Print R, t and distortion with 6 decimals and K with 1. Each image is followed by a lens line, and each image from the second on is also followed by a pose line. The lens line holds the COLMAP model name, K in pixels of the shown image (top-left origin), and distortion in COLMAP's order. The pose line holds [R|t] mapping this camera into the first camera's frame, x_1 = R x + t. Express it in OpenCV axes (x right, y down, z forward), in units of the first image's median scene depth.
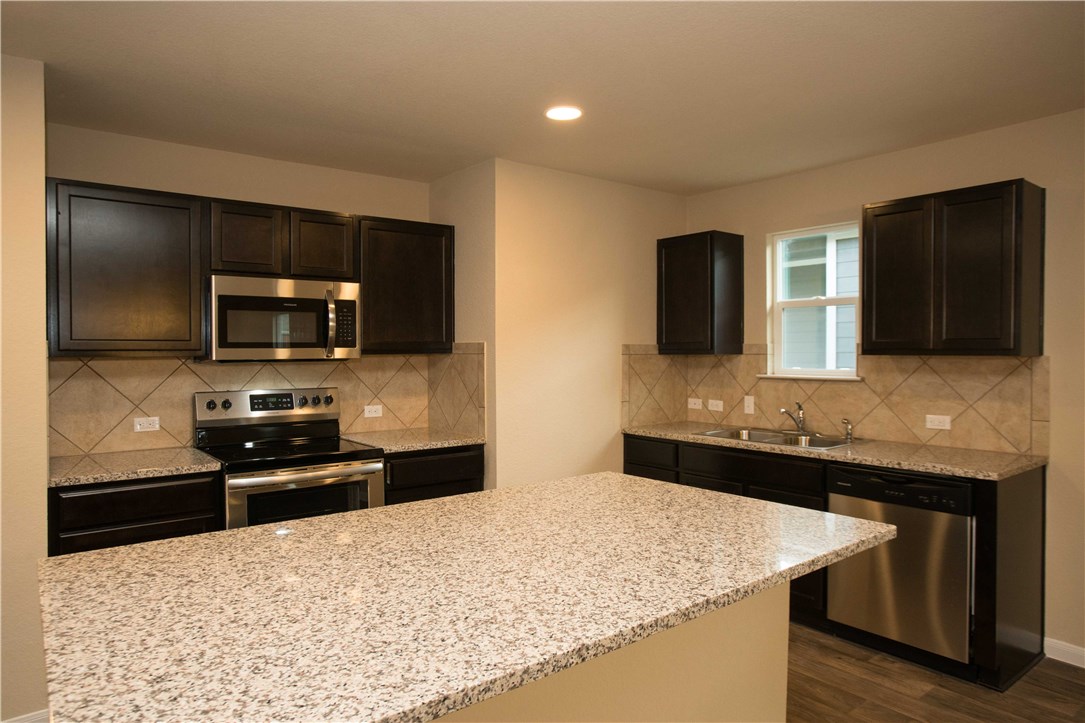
lens RADIAL K [[683.7, 0, 549.2], [0, 683.7, 364.1], [0, 0, 1]] dist [-0.038880, 0.018286]
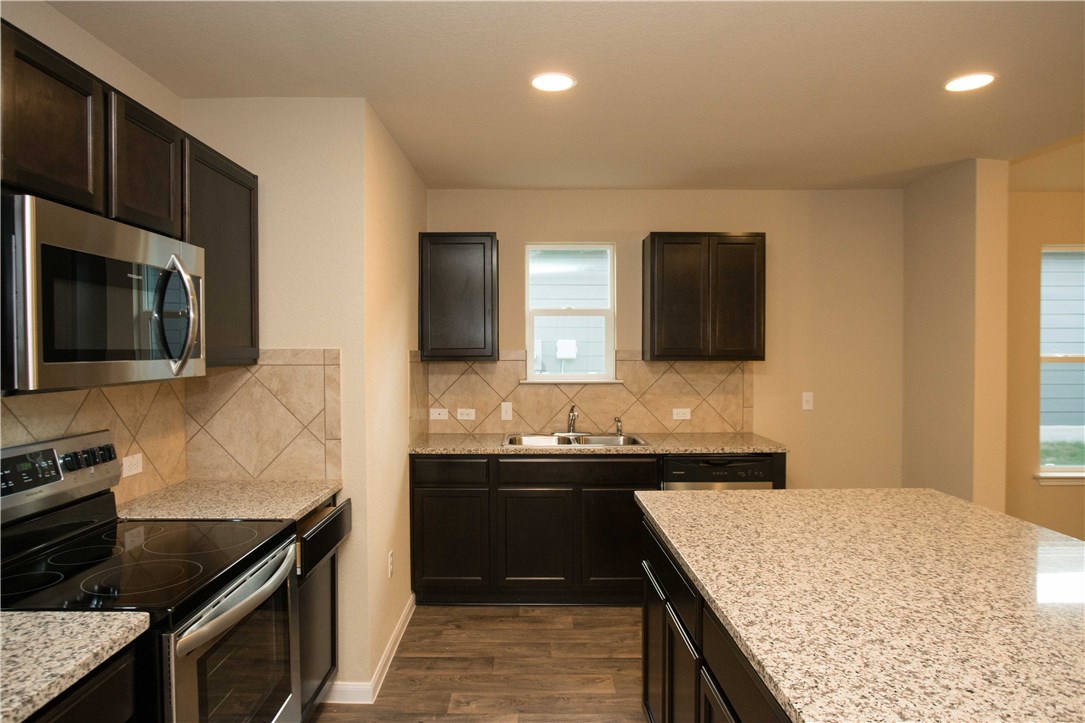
lens RADIAL K [[685.0, 0, 530.8], [0, 685.0, 370.8], [0, 0, 1]] dist [-0.037975, 0.021184]
pose [[0.616682, -0.022455, 0.786892, -0.550035], [0.015524, 0.999746, 0.016363, -0.017681], [-0.787059, 0.002125, 0.616874, 0.411024]]
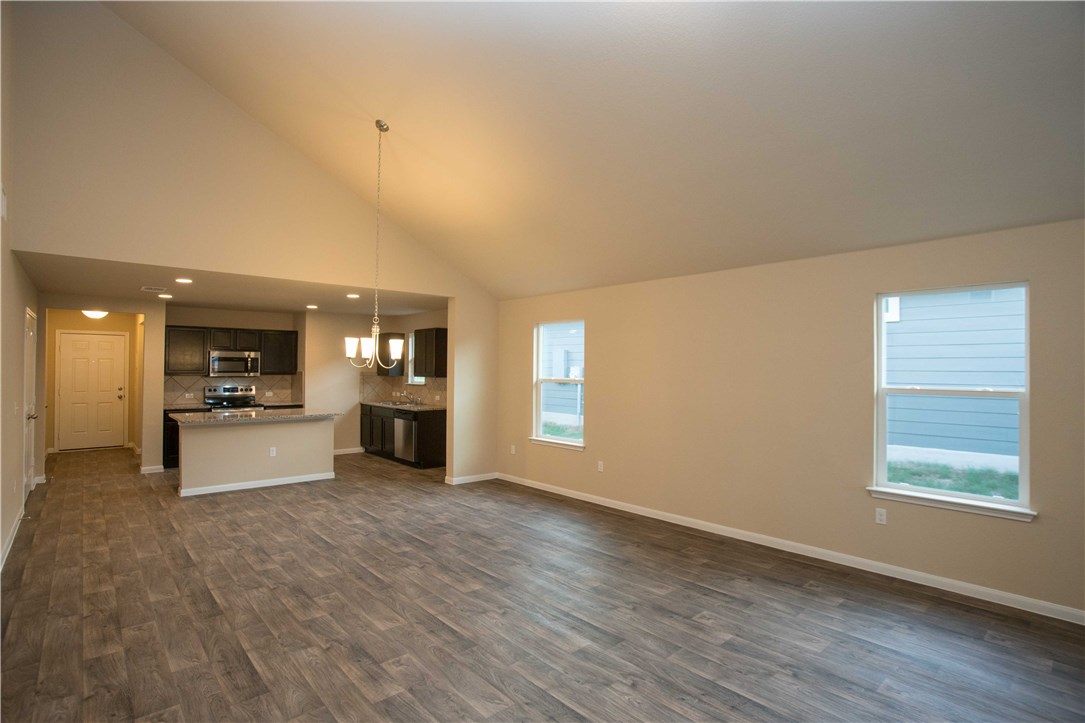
lens RADIAL K [[523.5, 0, 539.5], [0, 523.5, 367.7], [0, 0, 1]] dist [-0.024810, 0.005639]
pose [[0.999483, 0.009622, 0.030680, 0.917170], [-0.008824, 0.999622, -0.026022, 0.003253], [-0.030918, 0.025737, 0.999190, -1.401892]]
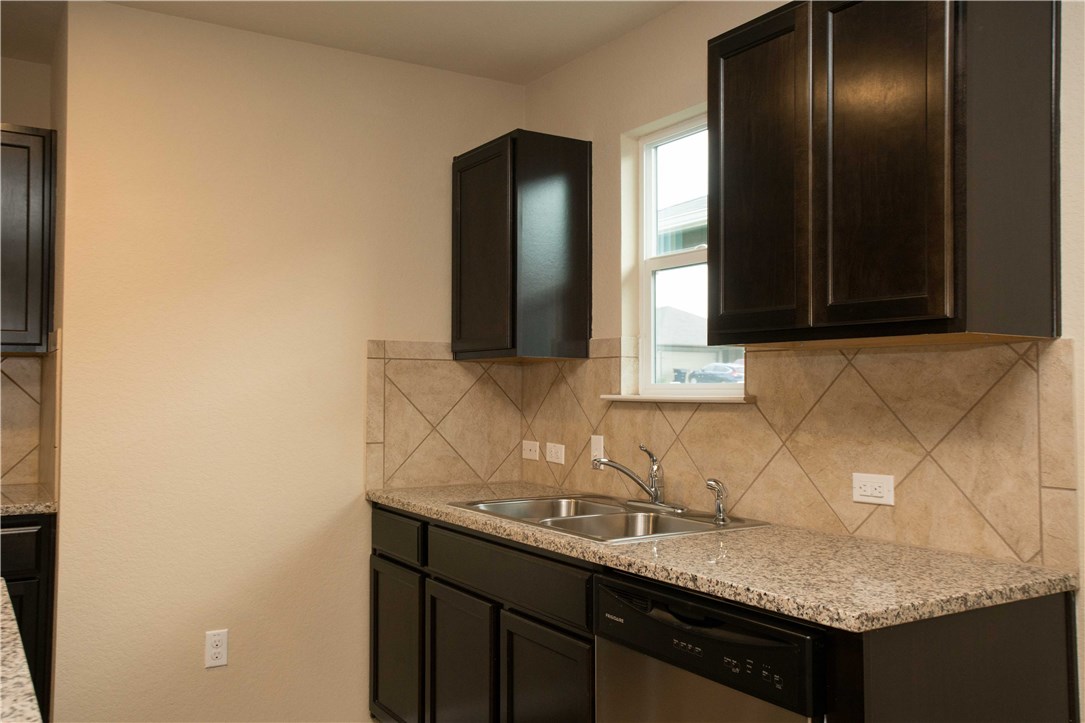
lens RADIAL K [[940.0, 0, 543.3], [0, 940.0, 363.1], [0, 0, 1]] dist [-0.018363, -0.015898]
pose [[0.991219, -0.000200, -0.132227, 0.406002], [-0.005973, 0.998910, -0.046288, 0.028242], [0.132093, 0.046671, 0.990138, 0.301084]]
